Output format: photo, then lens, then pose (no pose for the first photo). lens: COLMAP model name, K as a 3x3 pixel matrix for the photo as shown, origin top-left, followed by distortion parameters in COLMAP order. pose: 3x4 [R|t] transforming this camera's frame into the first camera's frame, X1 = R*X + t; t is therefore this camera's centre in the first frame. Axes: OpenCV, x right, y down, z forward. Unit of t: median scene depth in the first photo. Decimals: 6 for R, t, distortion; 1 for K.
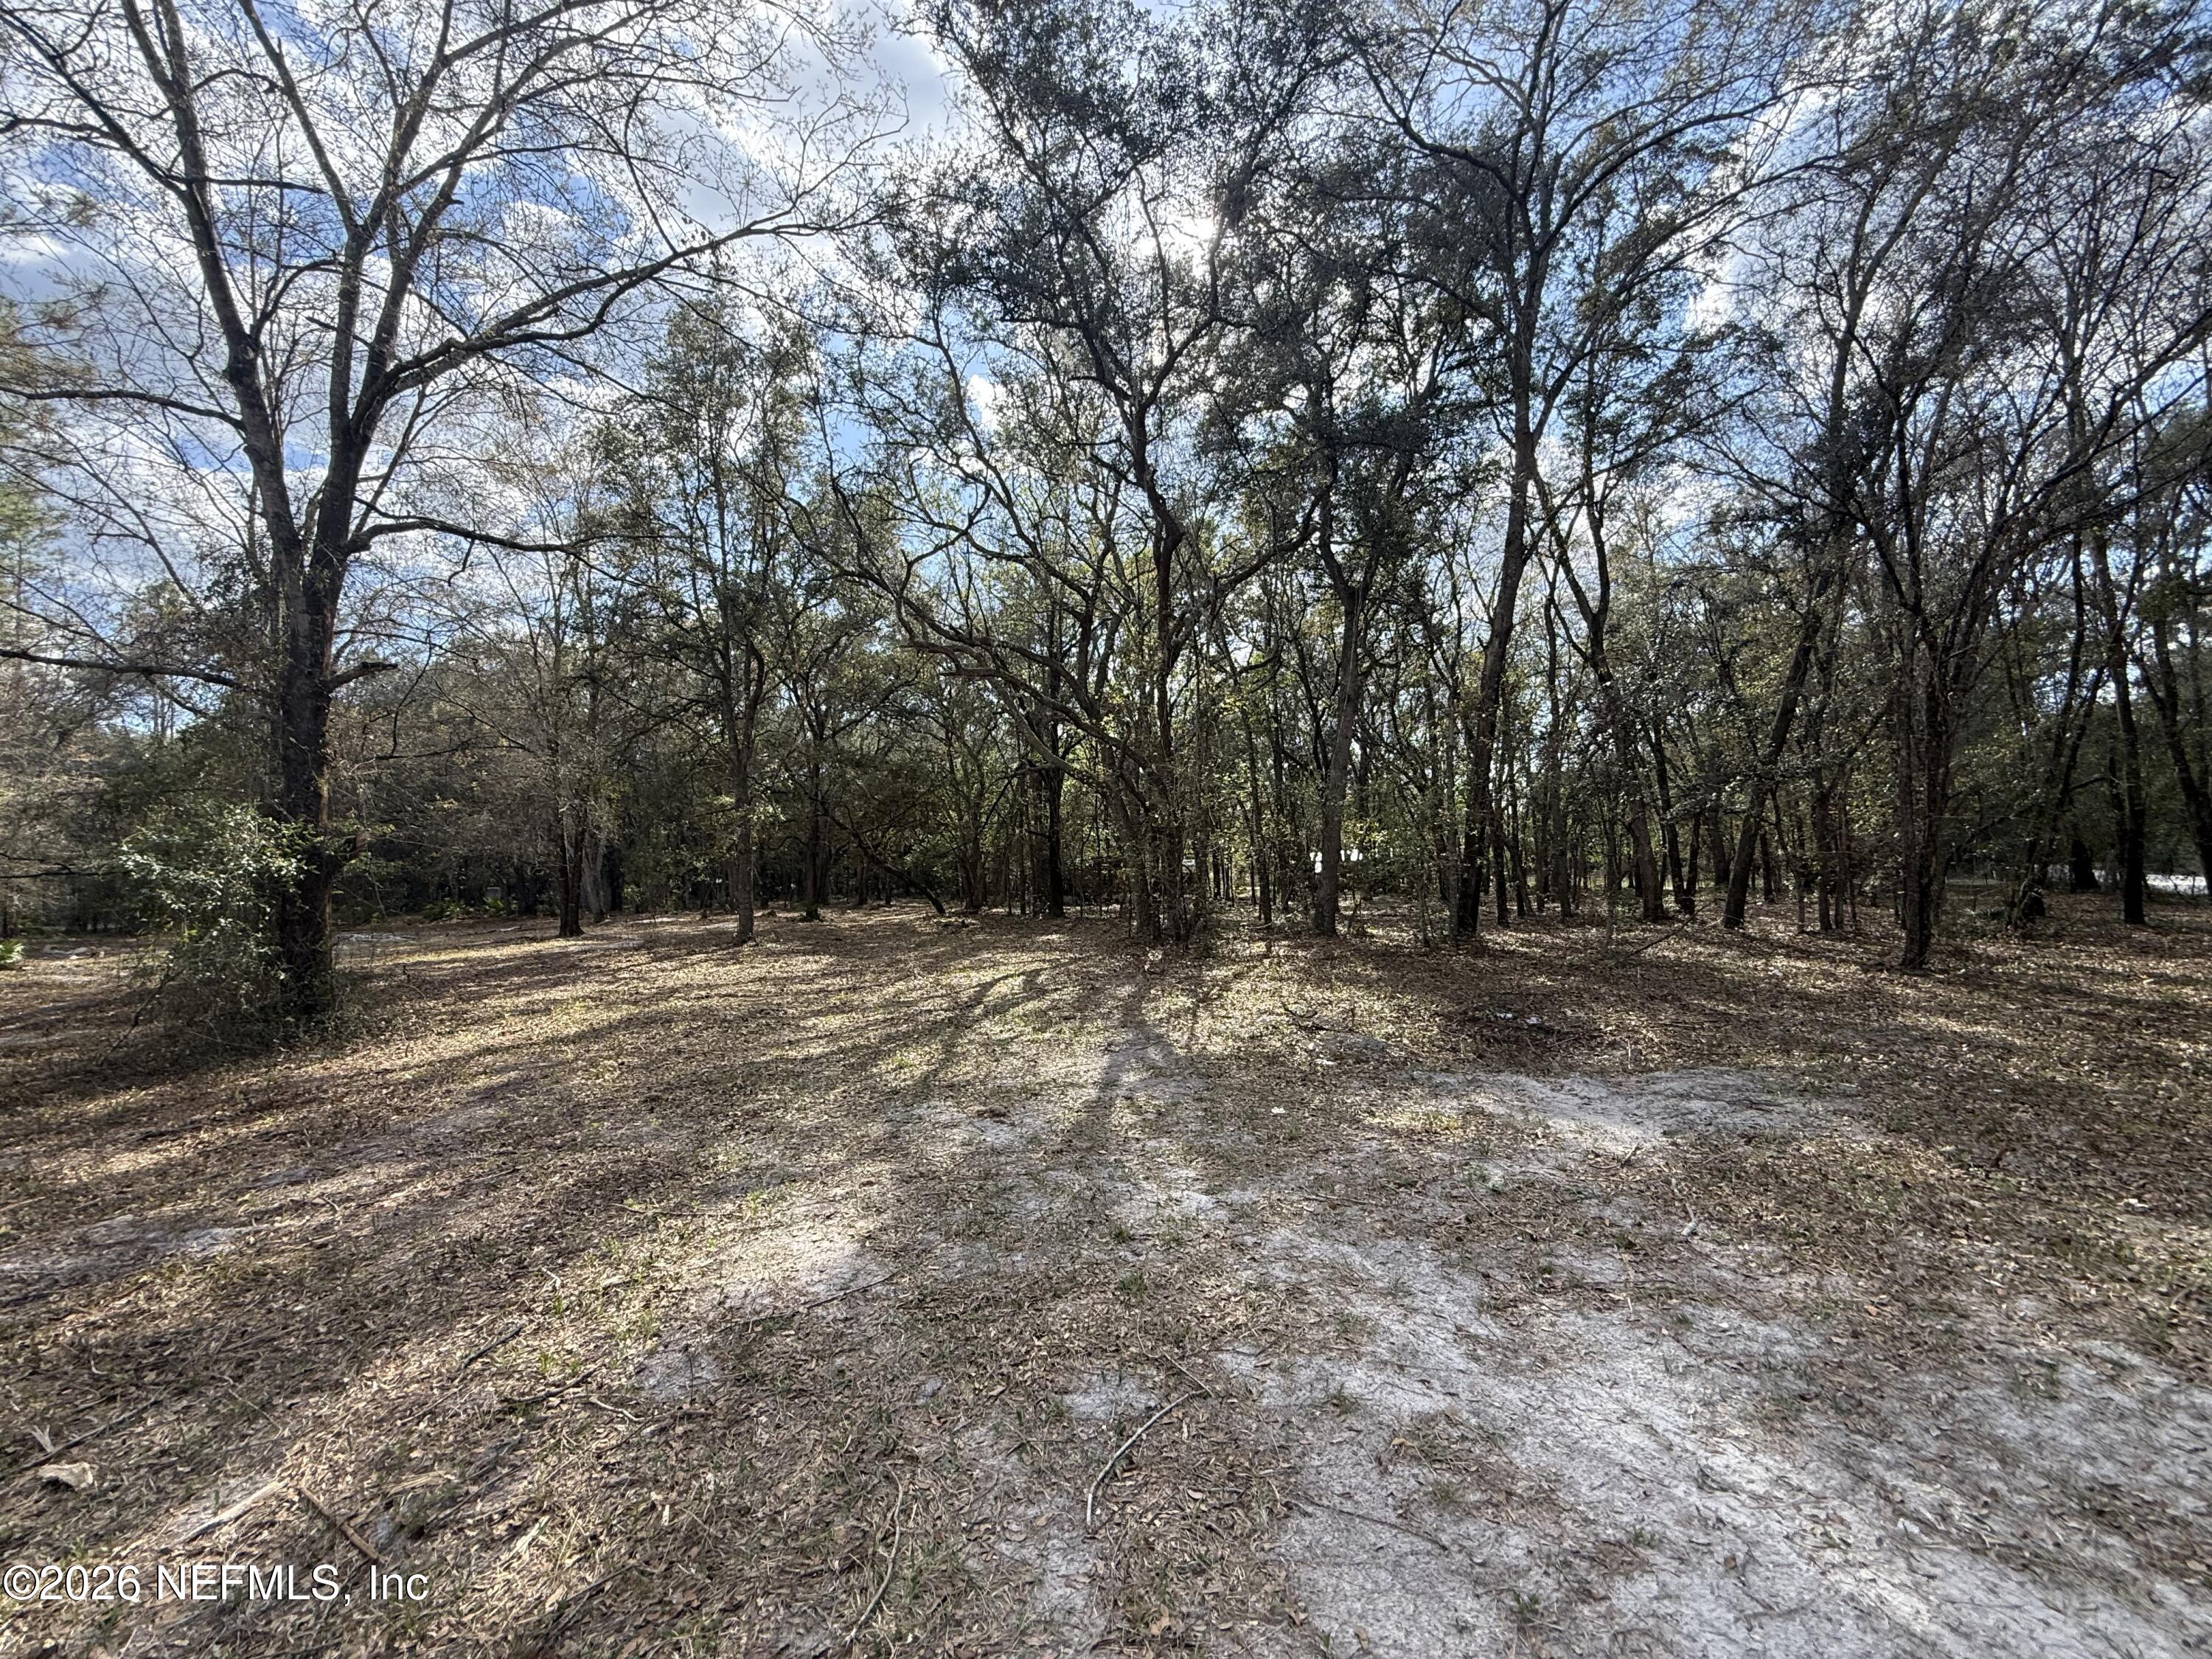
lens RADIAL K [[884.6, 0, 1107.6], [0, 884.6, 830.8], [0, 0, 1]] dist [0.000461, 0.000388]
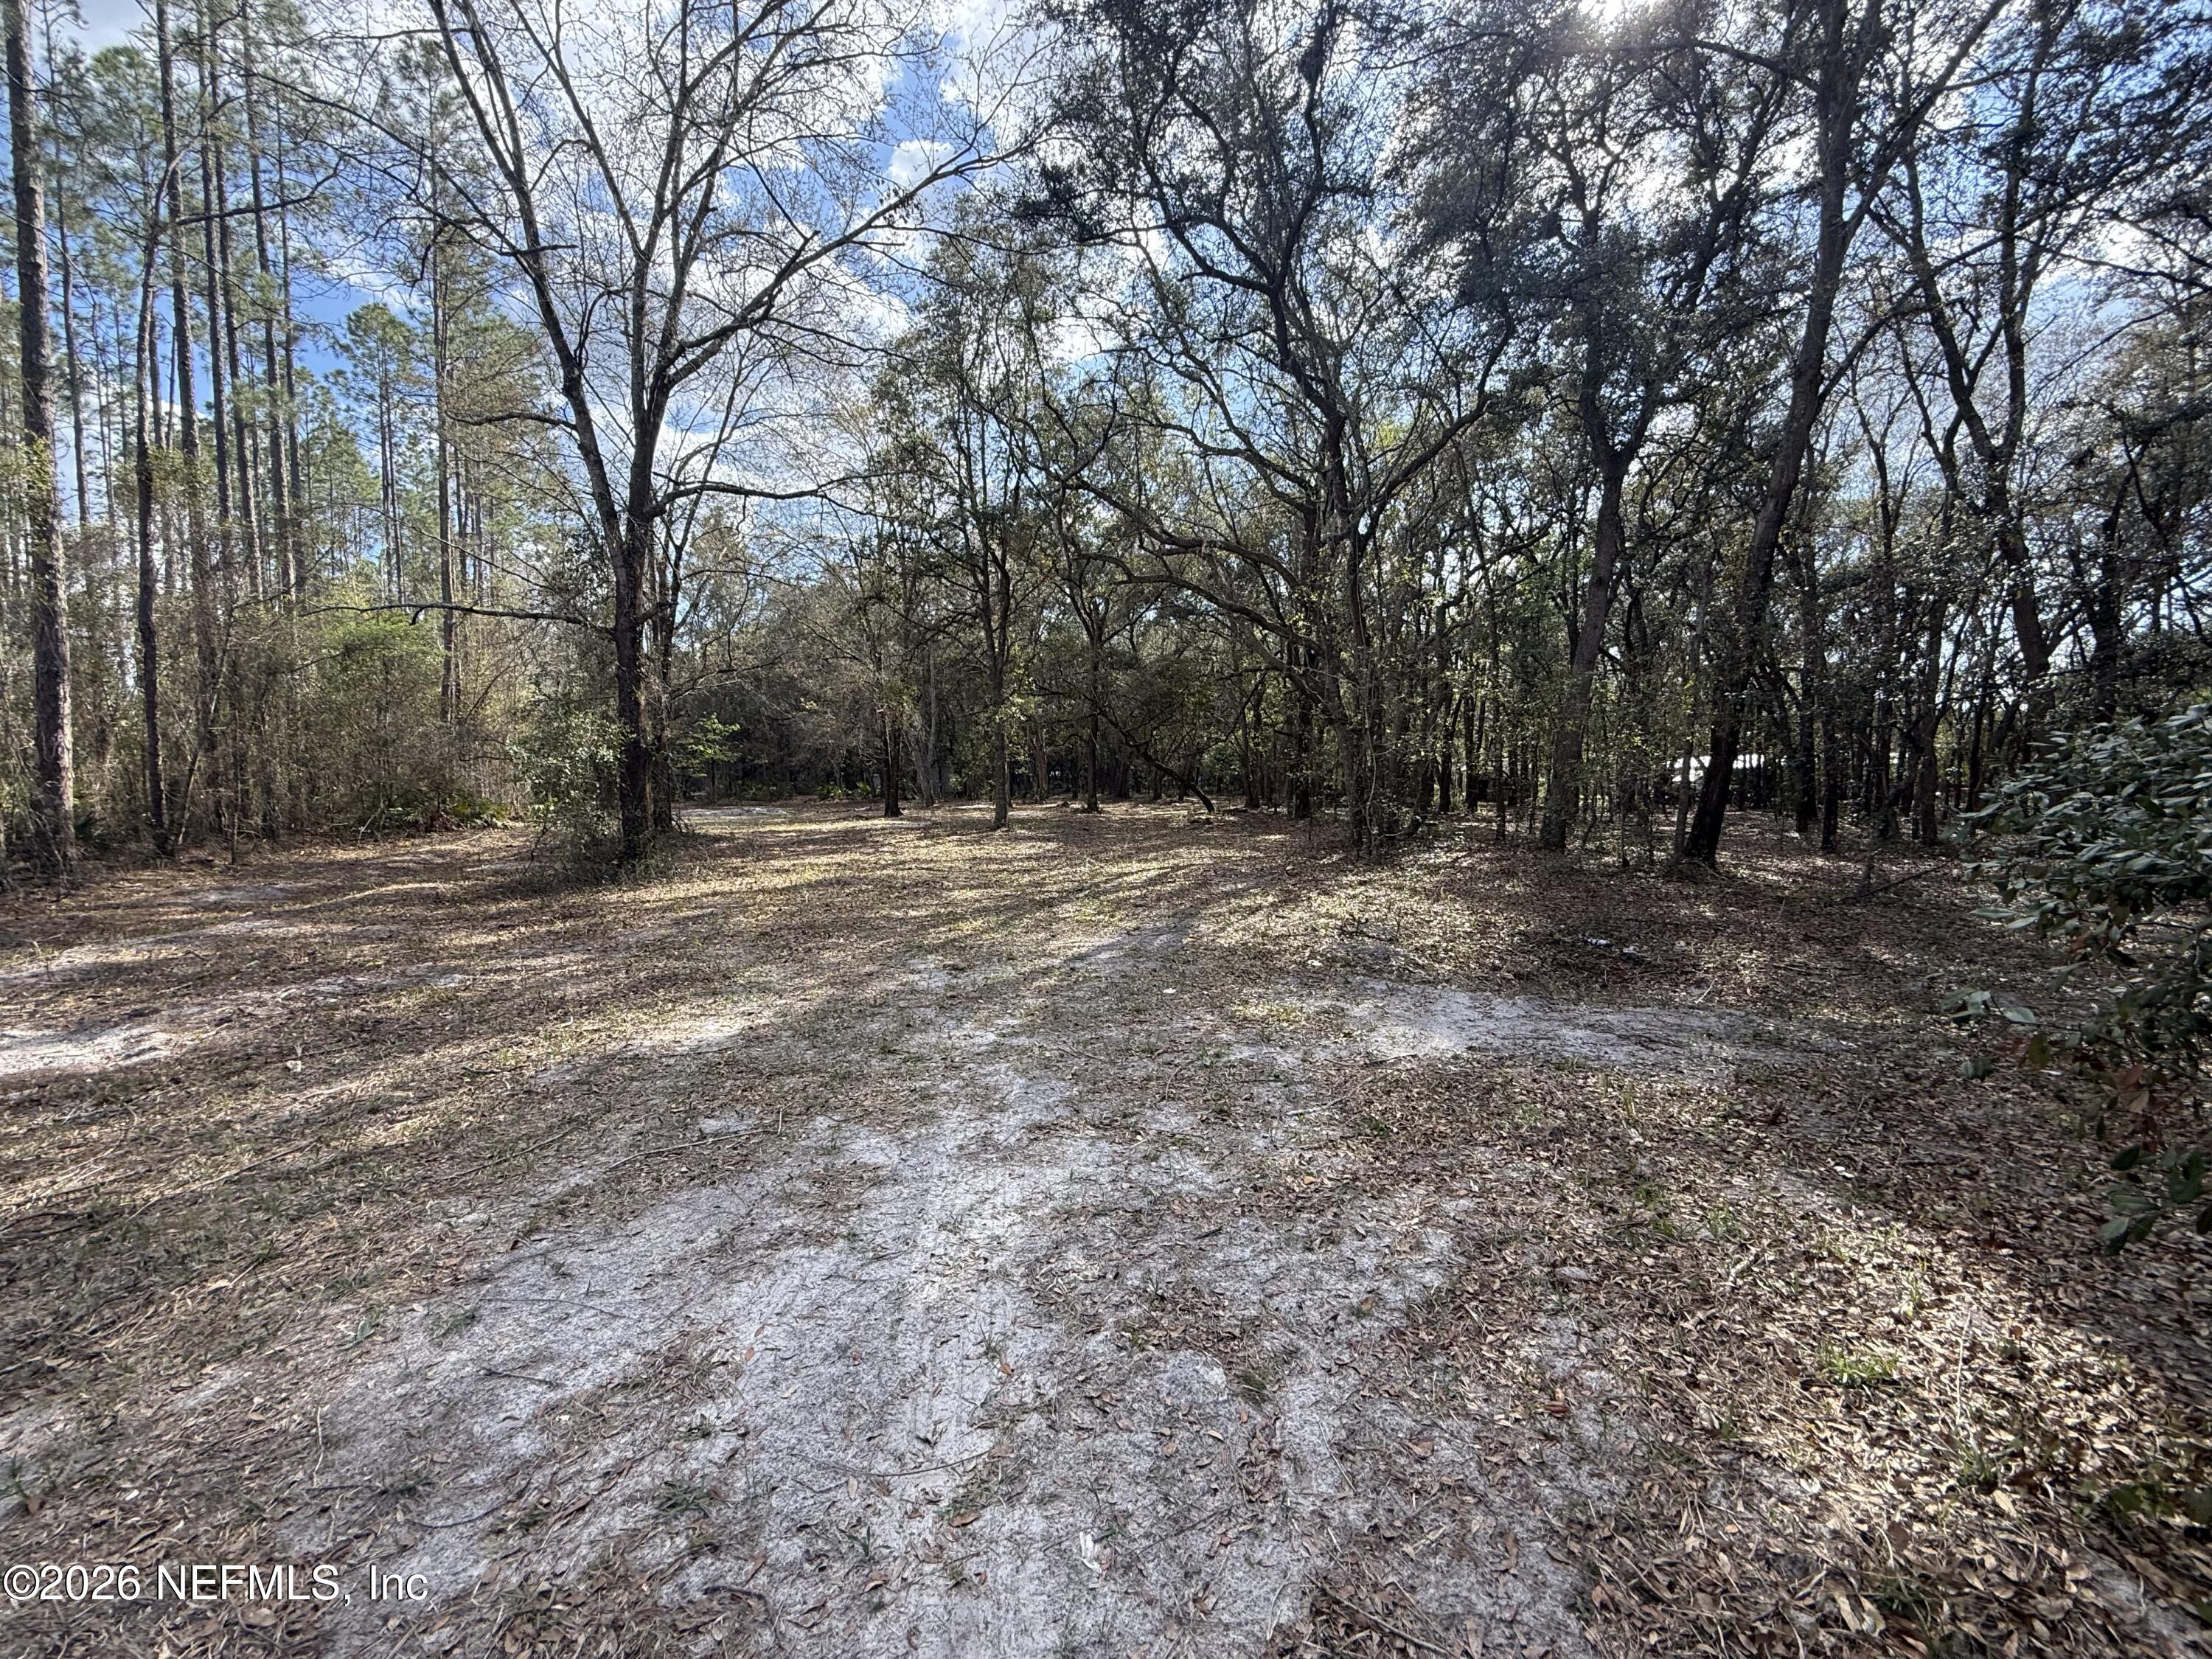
lens RADIAL K [[884.6, 0, 1097.6], [0, 884.6, 832.2], [0, 0, 1]] dist [0.000461, 0.000388]
pose [[0.929742, 0.049031, -0.364933, 0.215984], [-0.006287, 0.993064, 0.117405, -0.005526], [0.368159, -0.106861, 0.923602, -0.019001]]
